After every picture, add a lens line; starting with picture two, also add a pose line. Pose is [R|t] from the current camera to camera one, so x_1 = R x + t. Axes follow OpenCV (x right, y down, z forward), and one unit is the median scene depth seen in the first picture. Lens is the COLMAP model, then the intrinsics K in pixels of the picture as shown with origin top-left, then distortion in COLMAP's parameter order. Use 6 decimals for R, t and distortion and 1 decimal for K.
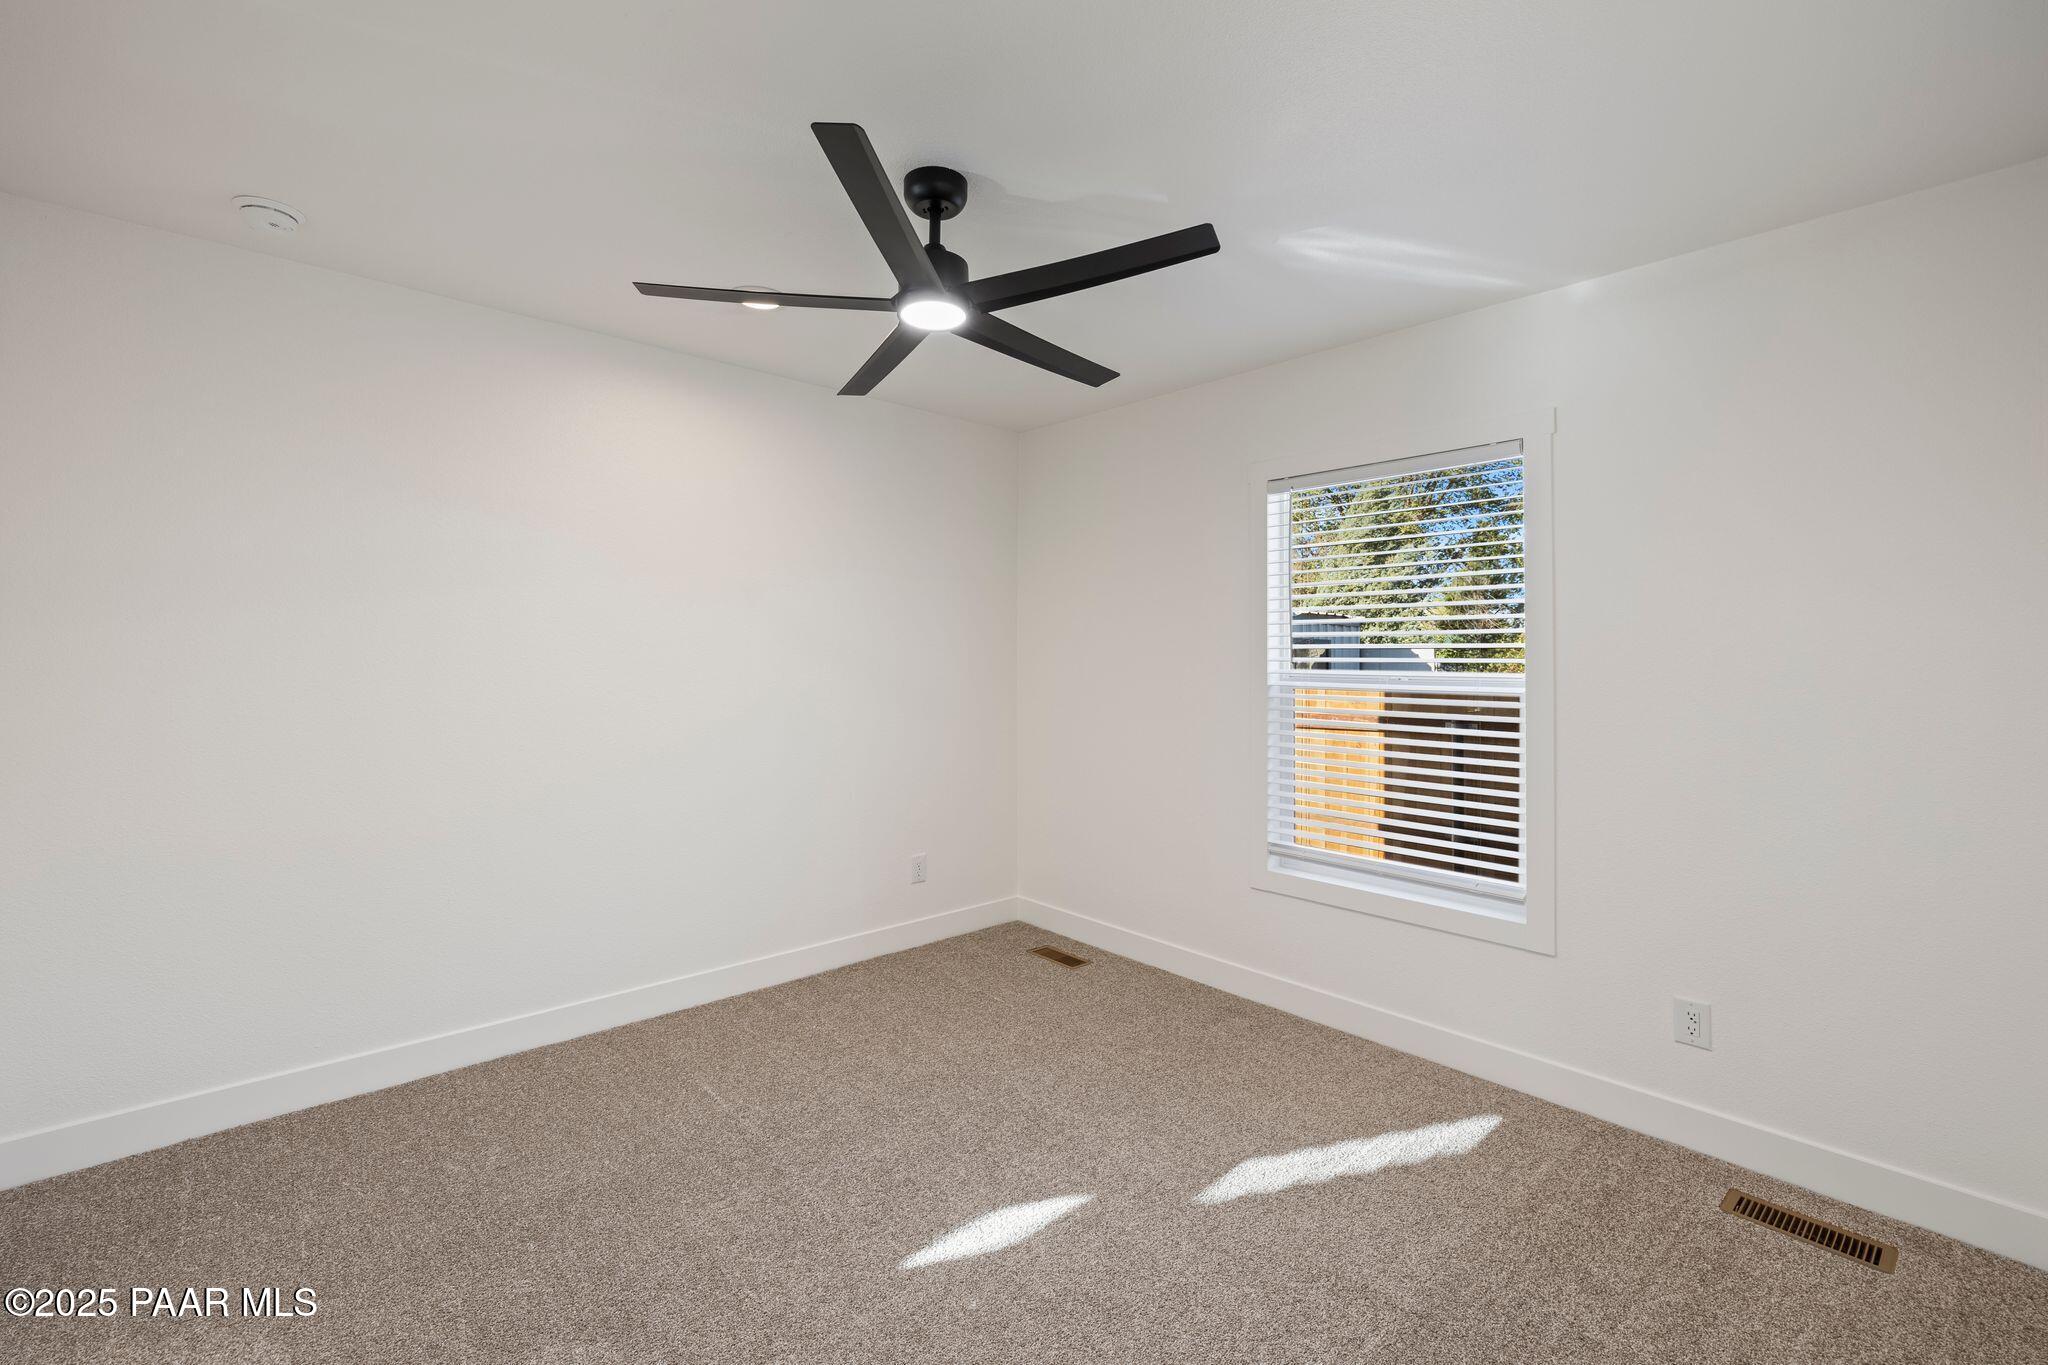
lens RADIAL K [[894.0, 0, 1024.0], [0, 894.0, 682.5], [0, 0, 1]] dist [0.008056, 0.000131]
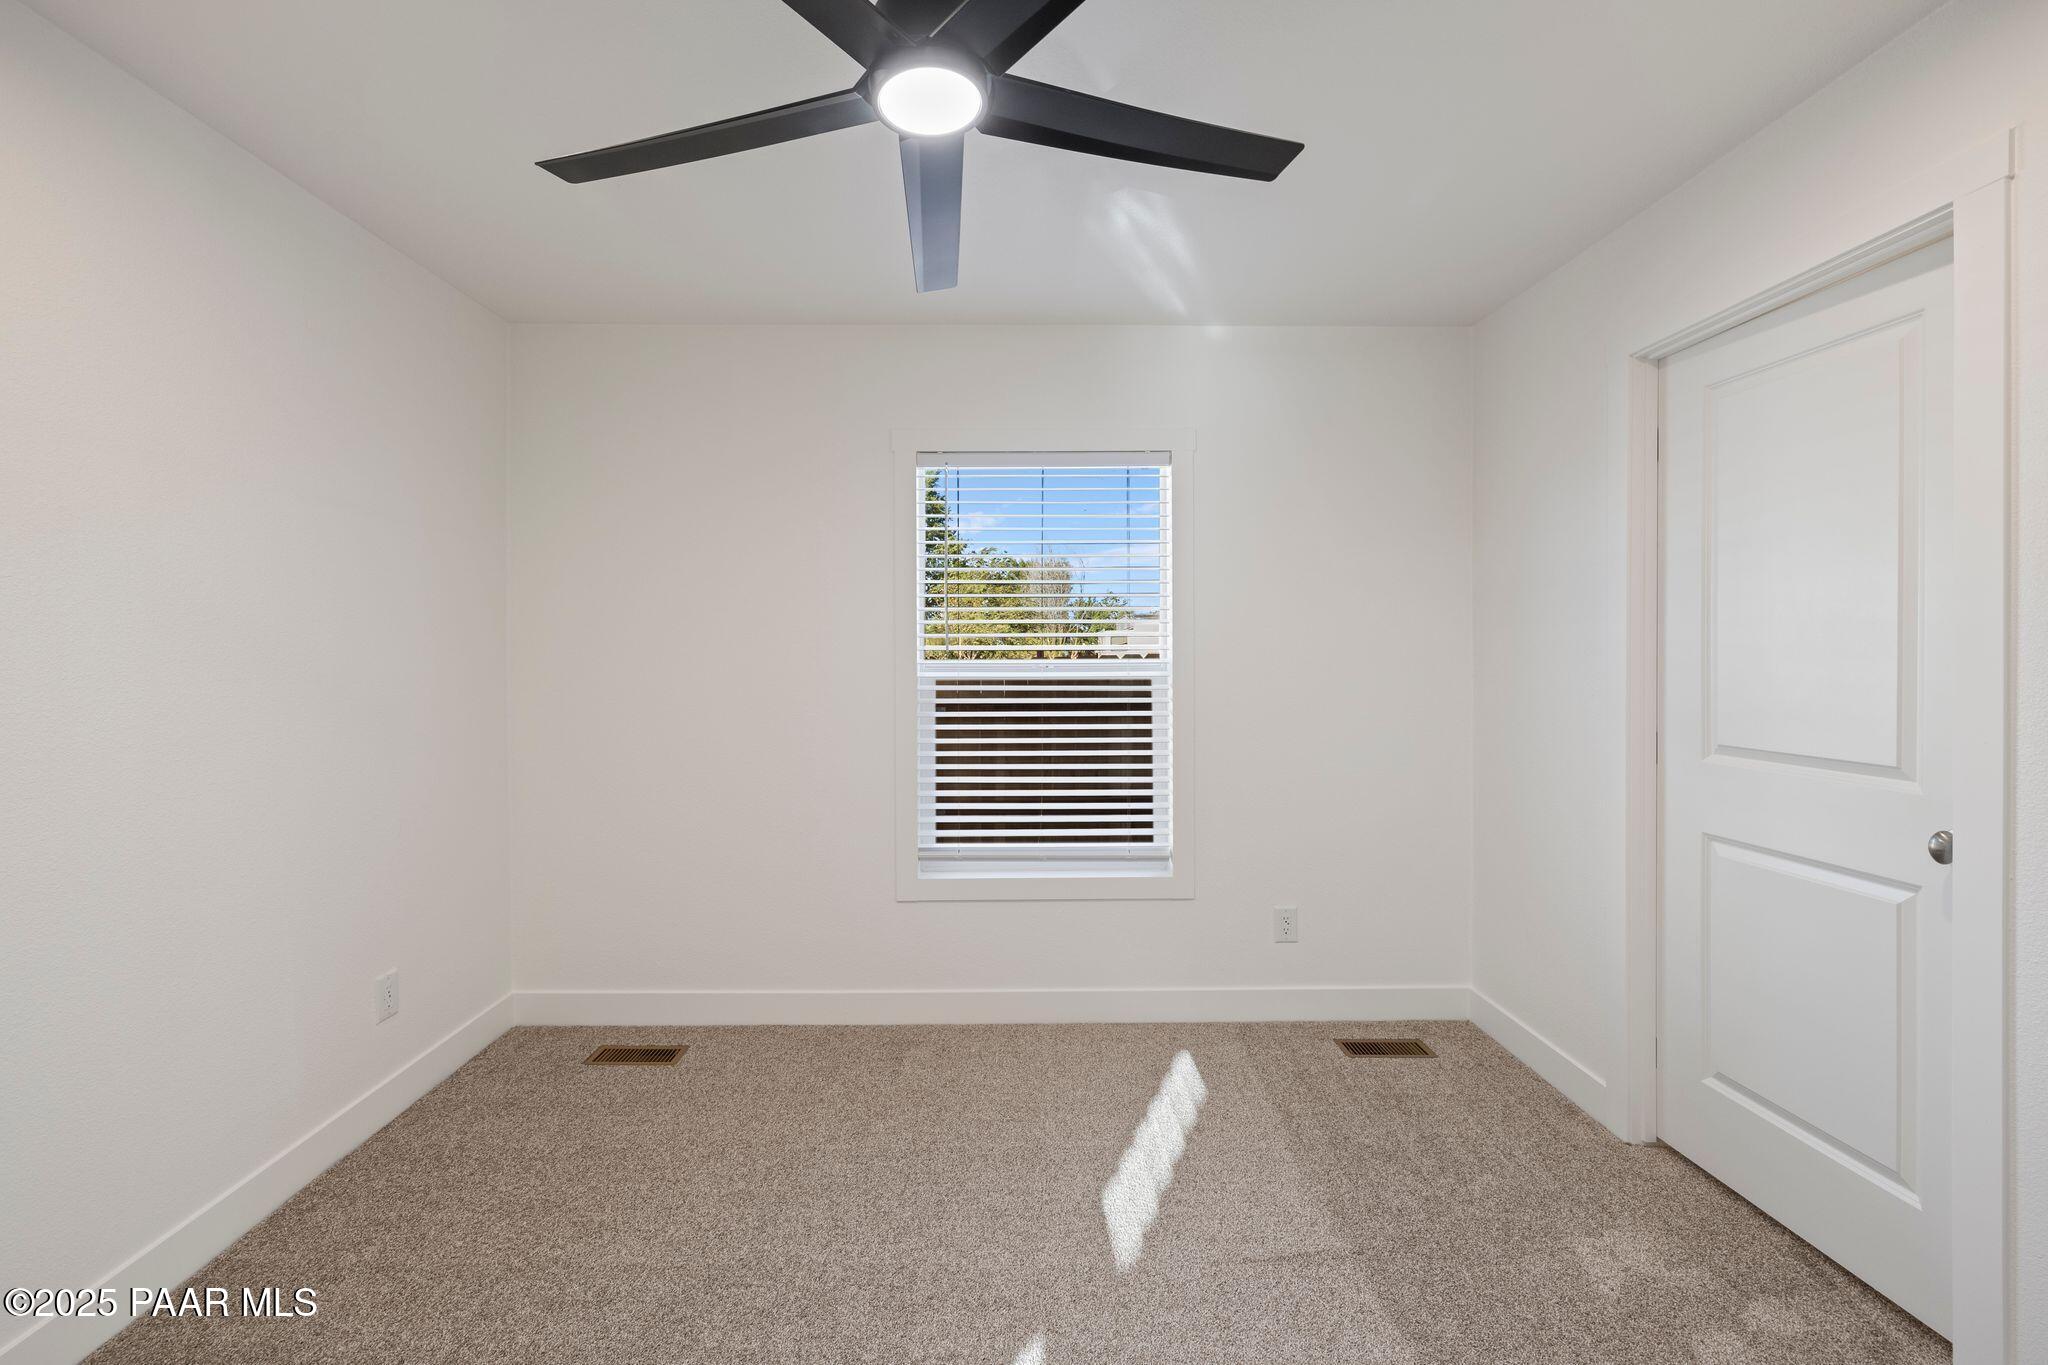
lens RADIAL K [[867.2, 0, 999.1], [0, 867.2, 684.5], [0, 0, 1]] dist [-0.000581, -0.000189]
pose [[0.660952, -0.041757, 0.749266, -0.395327], [0.029183, 0.999126, 0.029938, -0.016473], [-0.749861, 0.002078, 0.661592, 0.415217]]
